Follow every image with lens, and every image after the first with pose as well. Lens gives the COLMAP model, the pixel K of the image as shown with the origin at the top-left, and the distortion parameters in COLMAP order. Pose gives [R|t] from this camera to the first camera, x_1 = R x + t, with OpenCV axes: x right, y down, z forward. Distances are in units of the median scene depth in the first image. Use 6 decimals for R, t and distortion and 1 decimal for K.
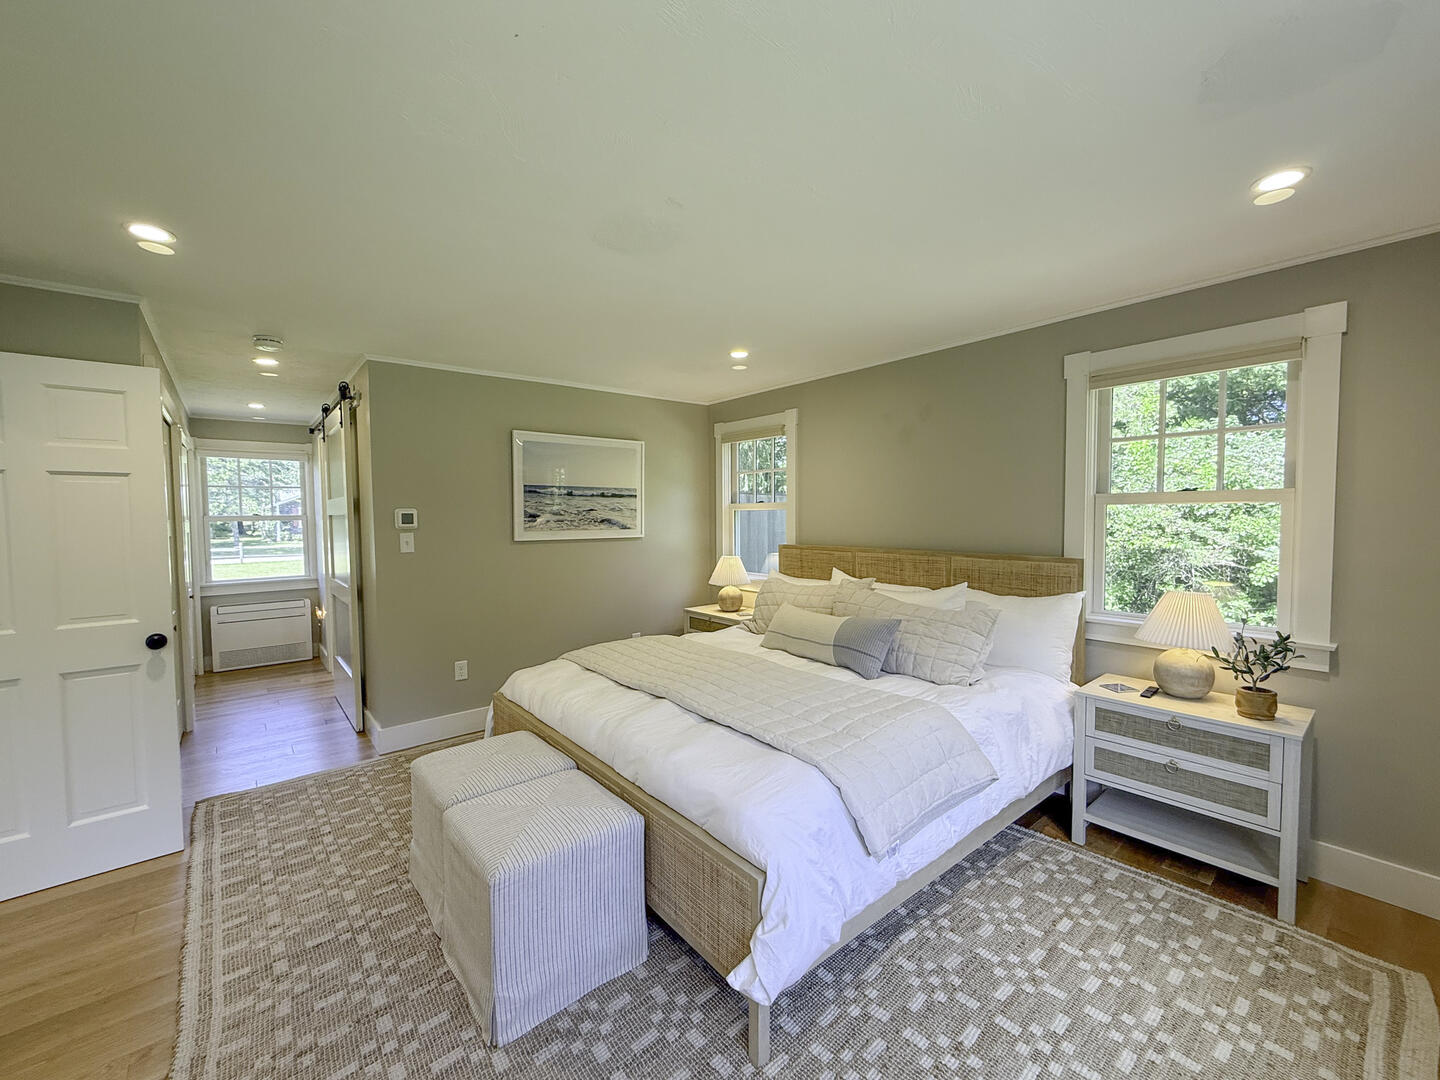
lens RADIAL K [[591.6, 0, 749.4], [0, 591.6, 539.9], [0, 0, 1]] dist [-0.010727, -0.000283]
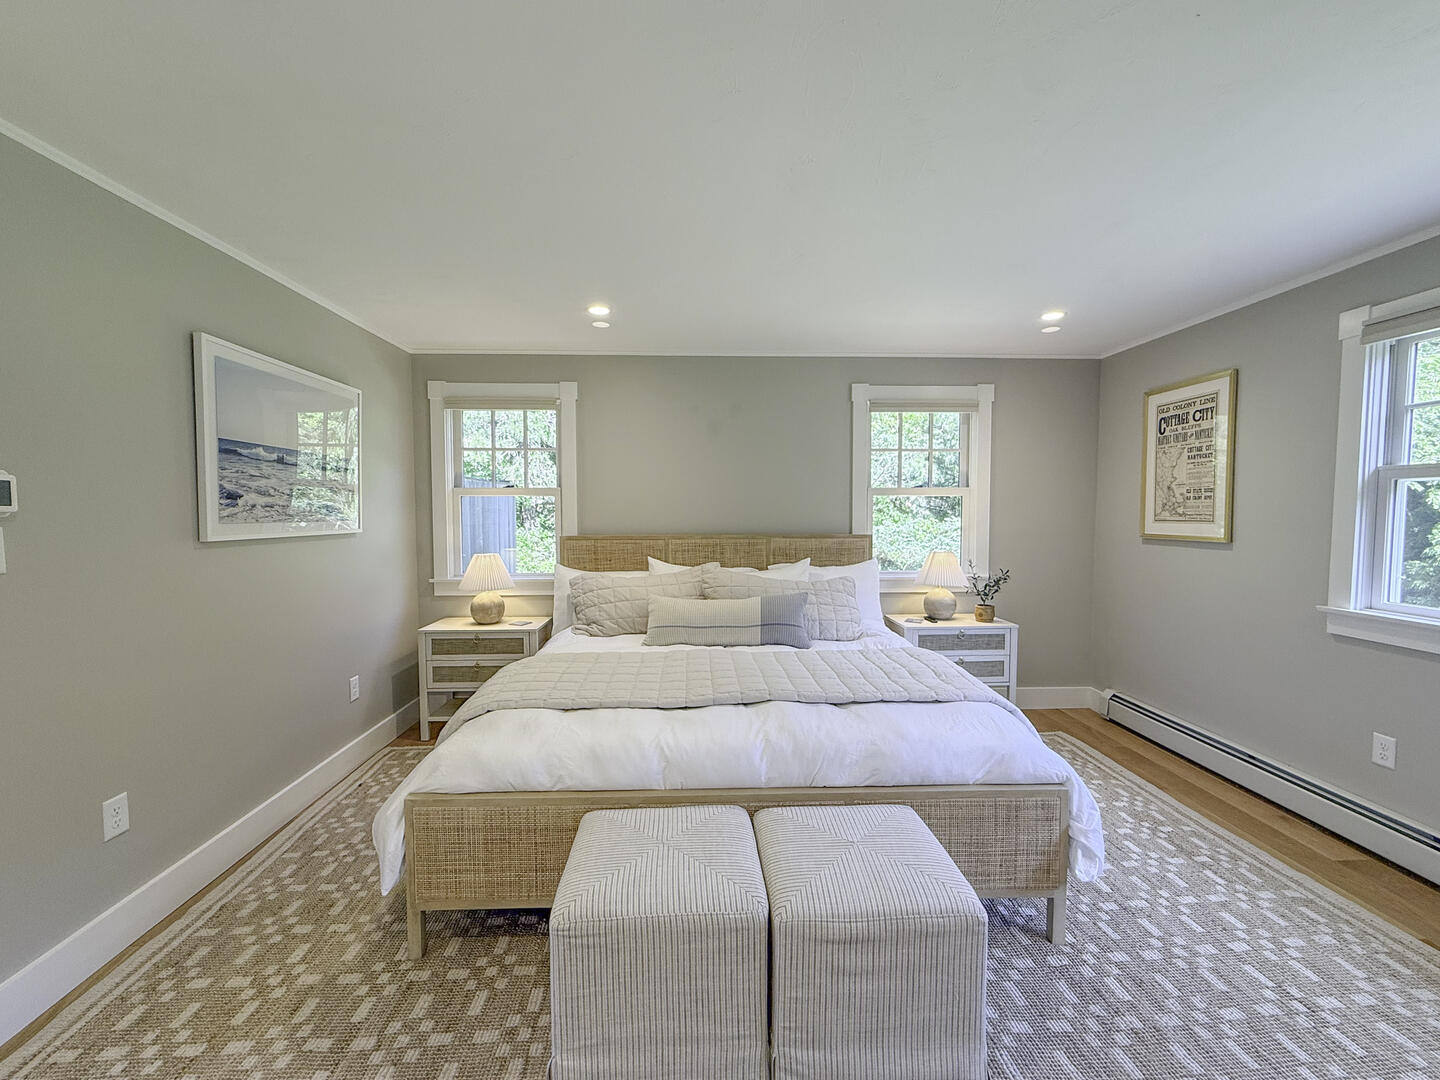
lens RADIAL K [[591.6, 0, 708.3], [0, 591.6, 542.8], [0, 0, 1]] dist [-0.010727, -0.000283]
pose [[0.618323, -0.037553, 0.785027, -0.531045], [0.033538, 0.999209, 0.021382, 0.006625], [-0.785208, 0.013108, 0.619093, 0.315301]]
